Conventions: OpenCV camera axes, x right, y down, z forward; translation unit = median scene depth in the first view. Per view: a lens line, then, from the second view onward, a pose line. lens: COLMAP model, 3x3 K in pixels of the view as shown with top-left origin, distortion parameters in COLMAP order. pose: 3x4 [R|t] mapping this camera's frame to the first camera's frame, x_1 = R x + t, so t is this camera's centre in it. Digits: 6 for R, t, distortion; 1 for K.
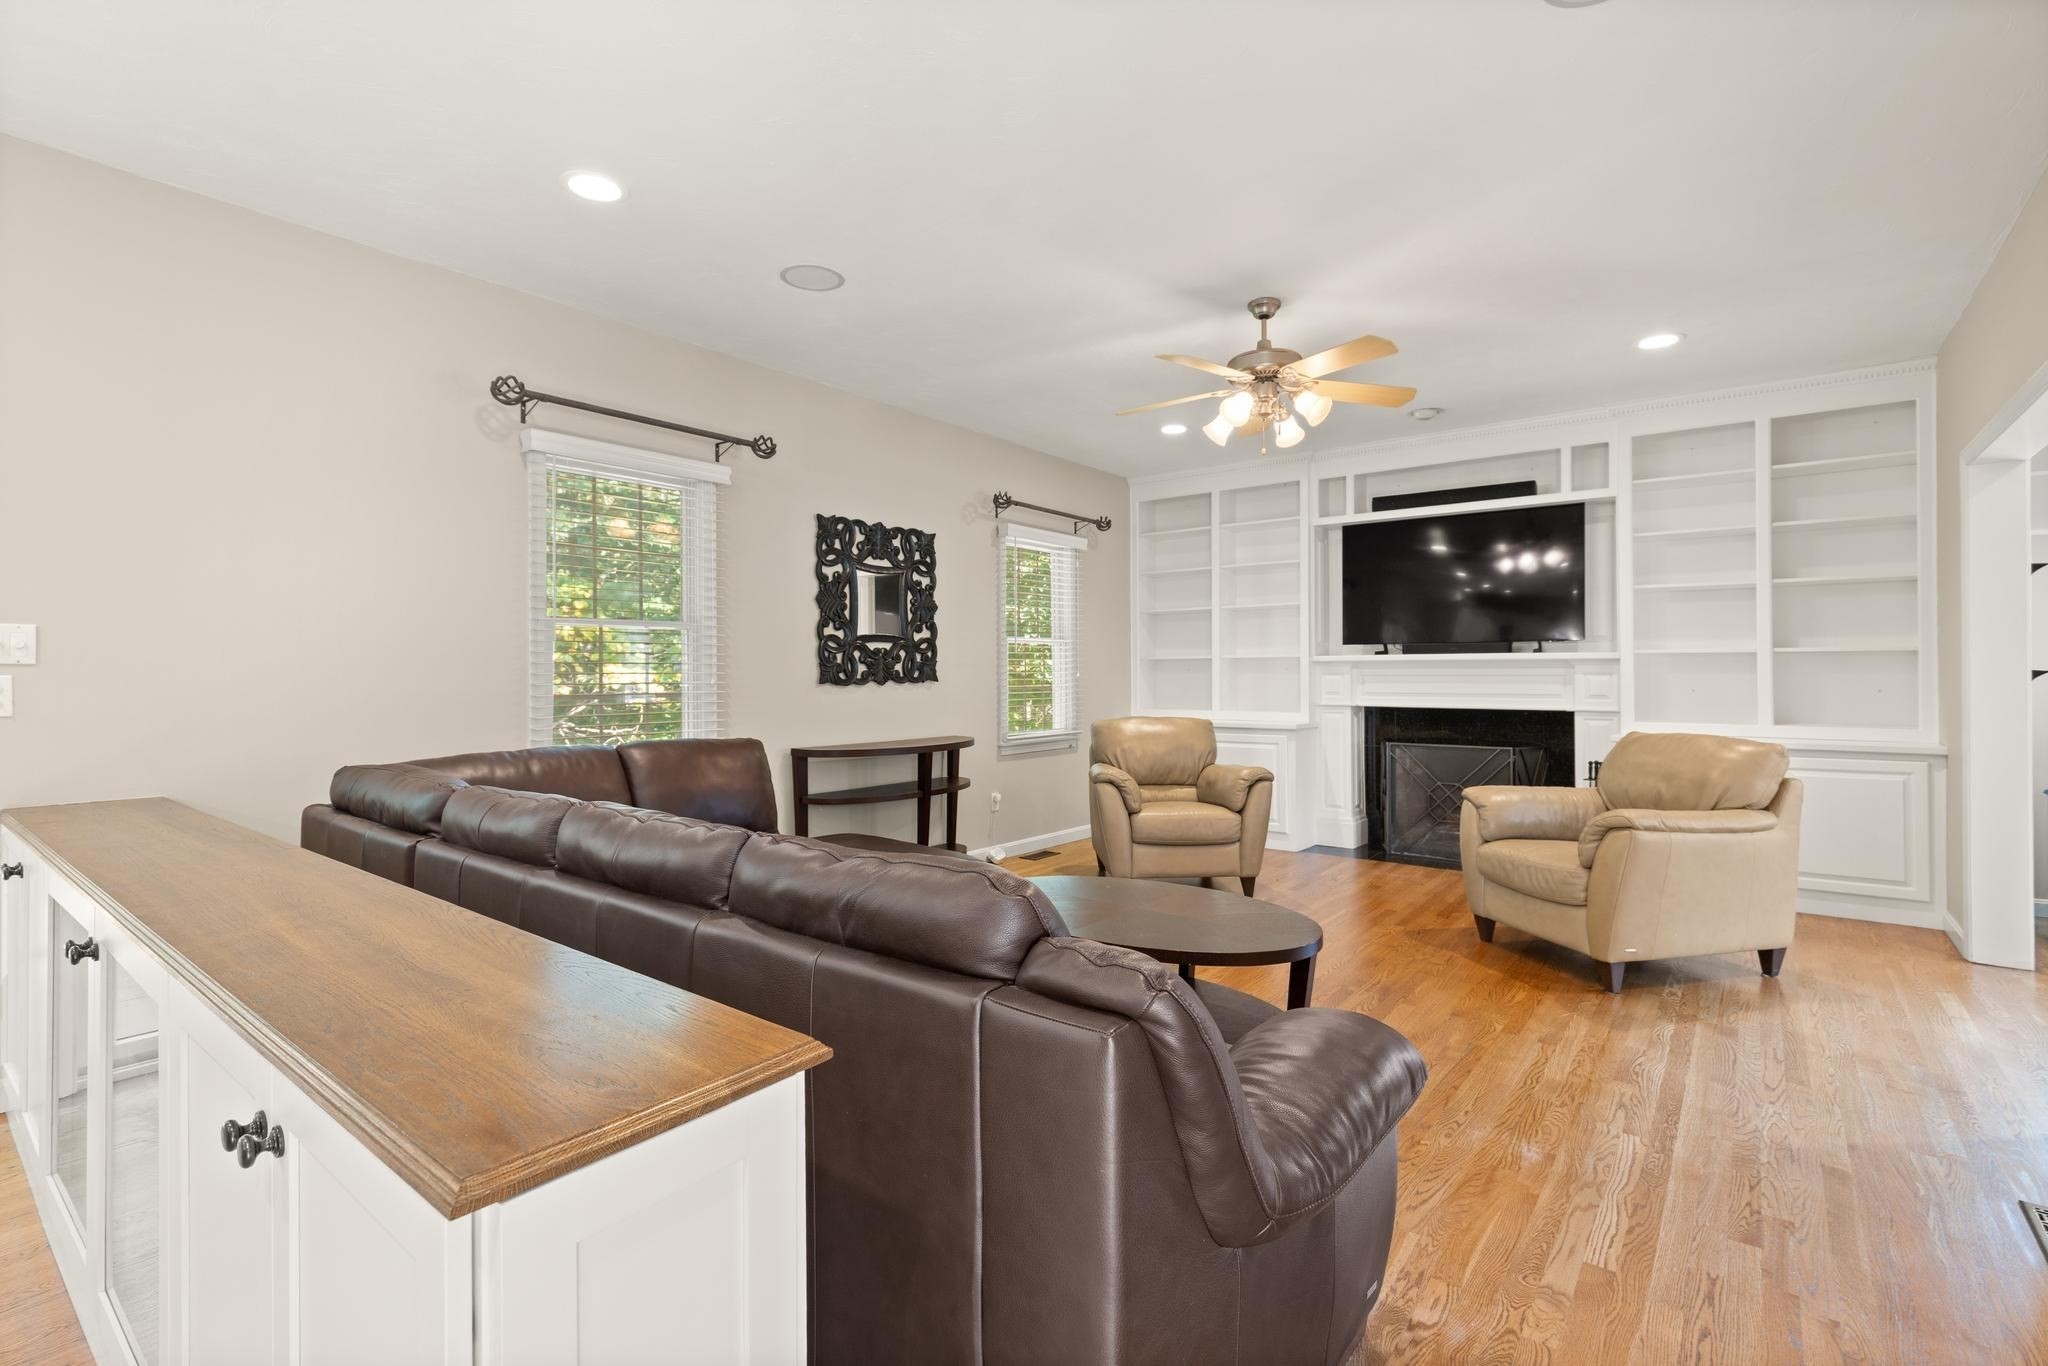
lens RADIAL K [[950.5, 0, 1024.0], [0, 950.5, 683.0], [0, 0, 1]] dist [-0.000061, 0.000068]
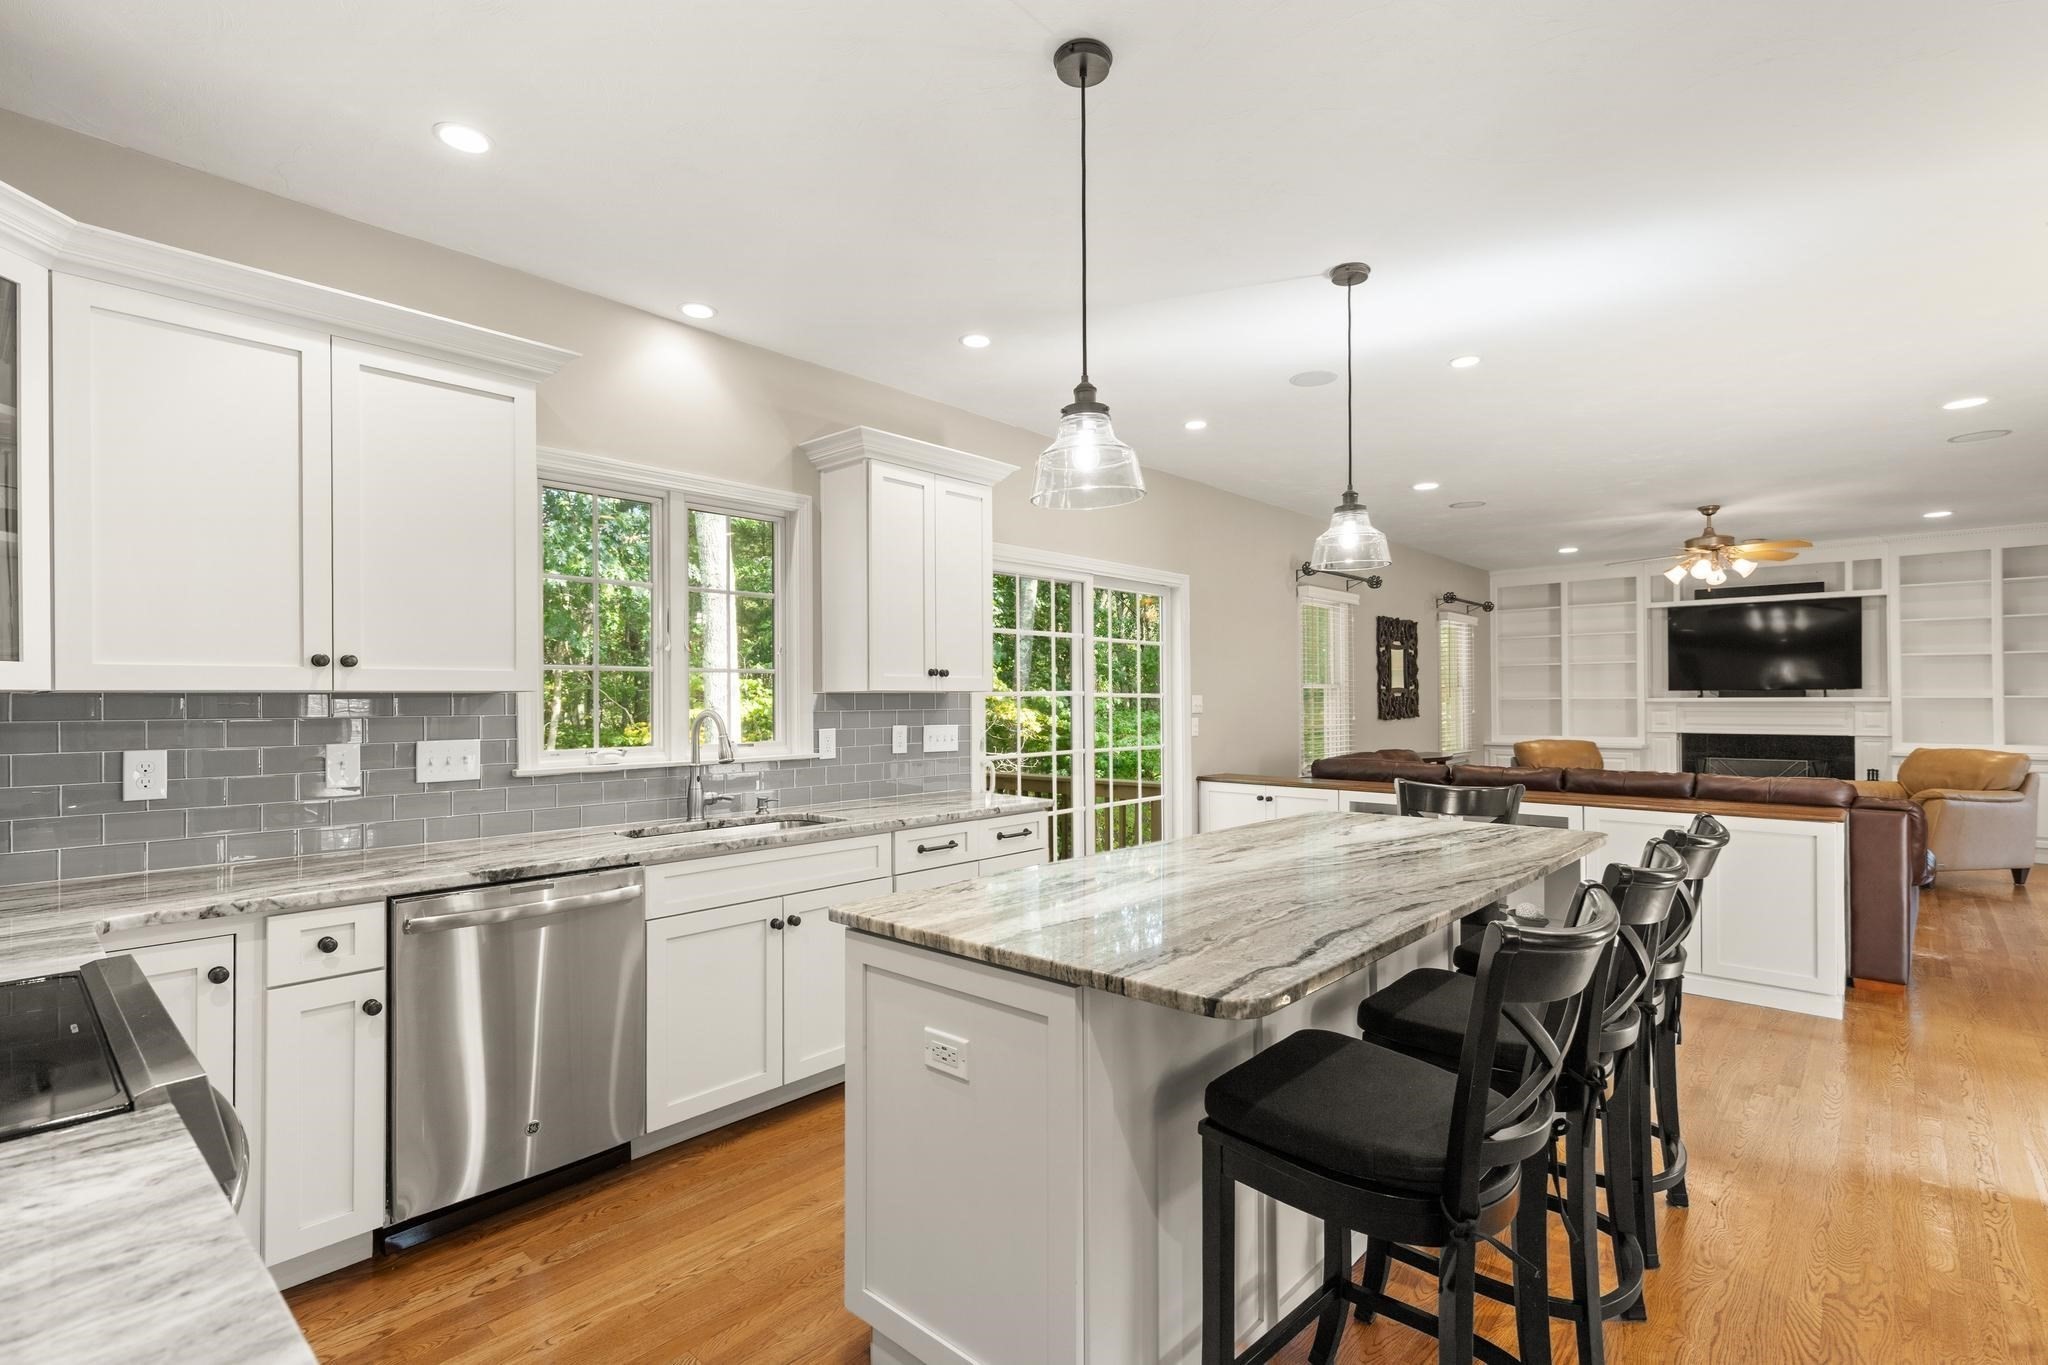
lens RADIAL K [[948.4, 0, 1031.4], [0, 948.4, 704.7], [0, 0, 1]] dist [-0.000232, 0.000257]
pose [[0.996393, -0.002434, -0.084824, -0.622984], [0.001895, 0.999977, -0.006437, -0.013365], [0.084838, 0.006253, 0.996375, -0.636713]]
